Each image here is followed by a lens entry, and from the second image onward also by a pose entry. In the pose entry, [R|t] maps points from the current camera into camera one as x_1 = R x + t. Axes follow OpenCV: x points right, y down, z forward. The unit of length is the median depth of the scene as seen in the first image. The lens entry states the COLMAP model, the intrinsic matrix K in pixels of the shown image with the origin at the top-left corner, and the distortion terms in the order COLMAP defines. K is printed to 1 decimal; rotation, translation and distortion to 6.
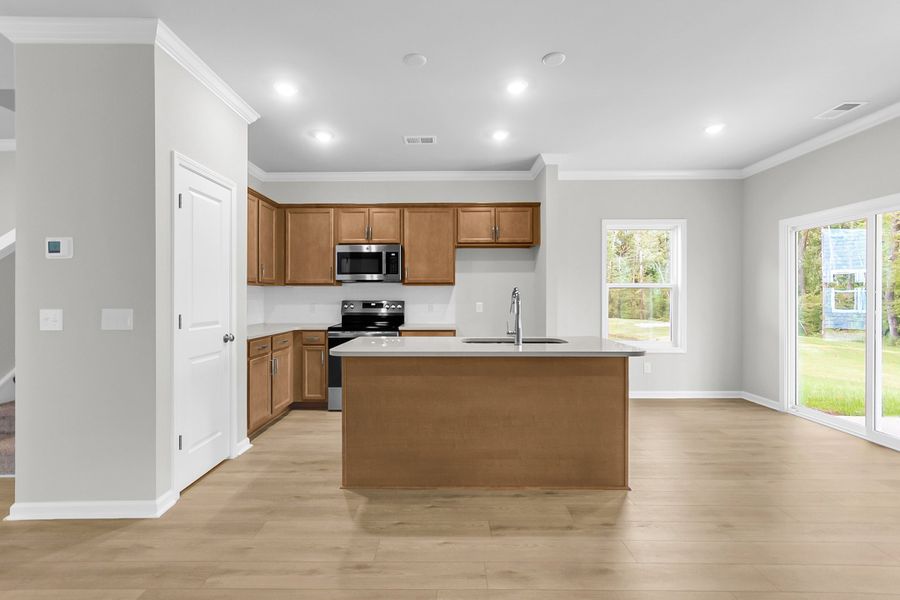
lens RADIAL K [[413.6, 0, 450.0], [0, 413.6, 300.0], [0, 0, 1]] dist [0.009399, 0.000267]
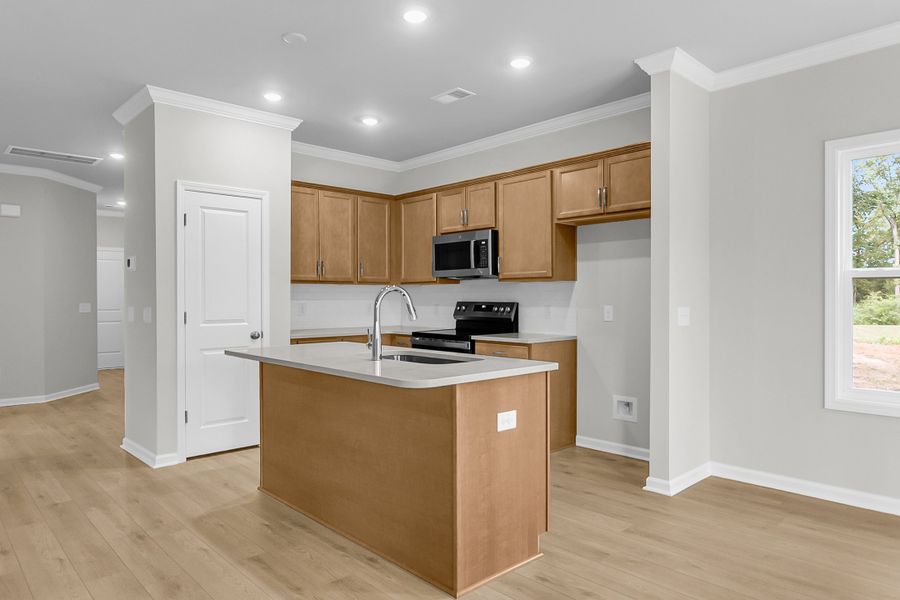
lens RADIAL K [[561.2, 0, 424.2], [0, 561.2, 302.1], [0, 0, 1]] dist [-0.002759, -0.000875]
pose [[0.692934, 0.006169, -0.720975, 0.539767], [-0.003539, 0.999980, 0.005155, -0.003250], [0.720993, -0.001021, 0.692942, 0.190035]]
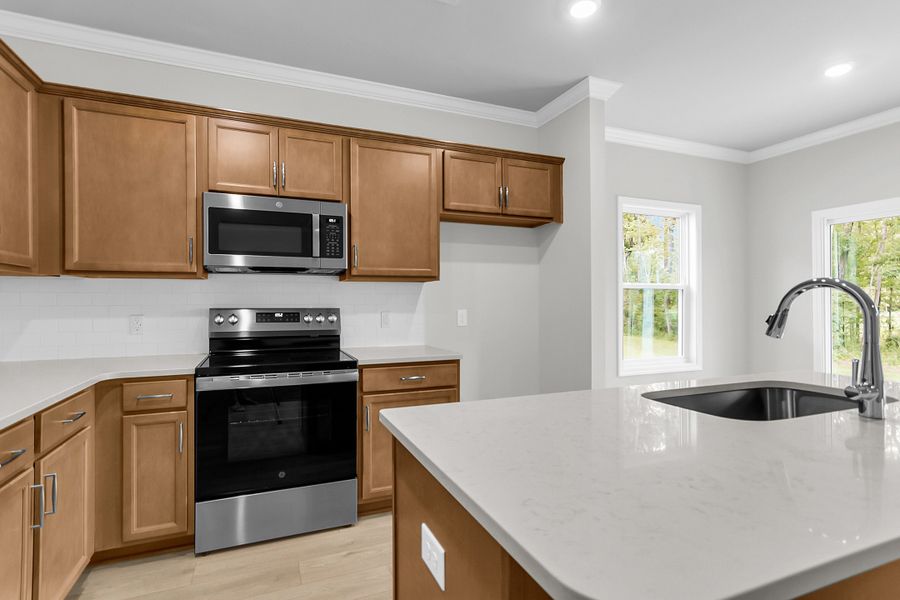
lens RADIAL K [[430.8, 0, 462.4], [0, 430.8, 302.3], [0, 0, 1]] dist [0.012864, 0.000473]
pose [[0.913196, -0.001933, 0.407516, -0.208658], [0.004819, 0.999970, -0.006055, -0.001458], [-0.407492, 0.007493, 0.913178, 0.427113]]
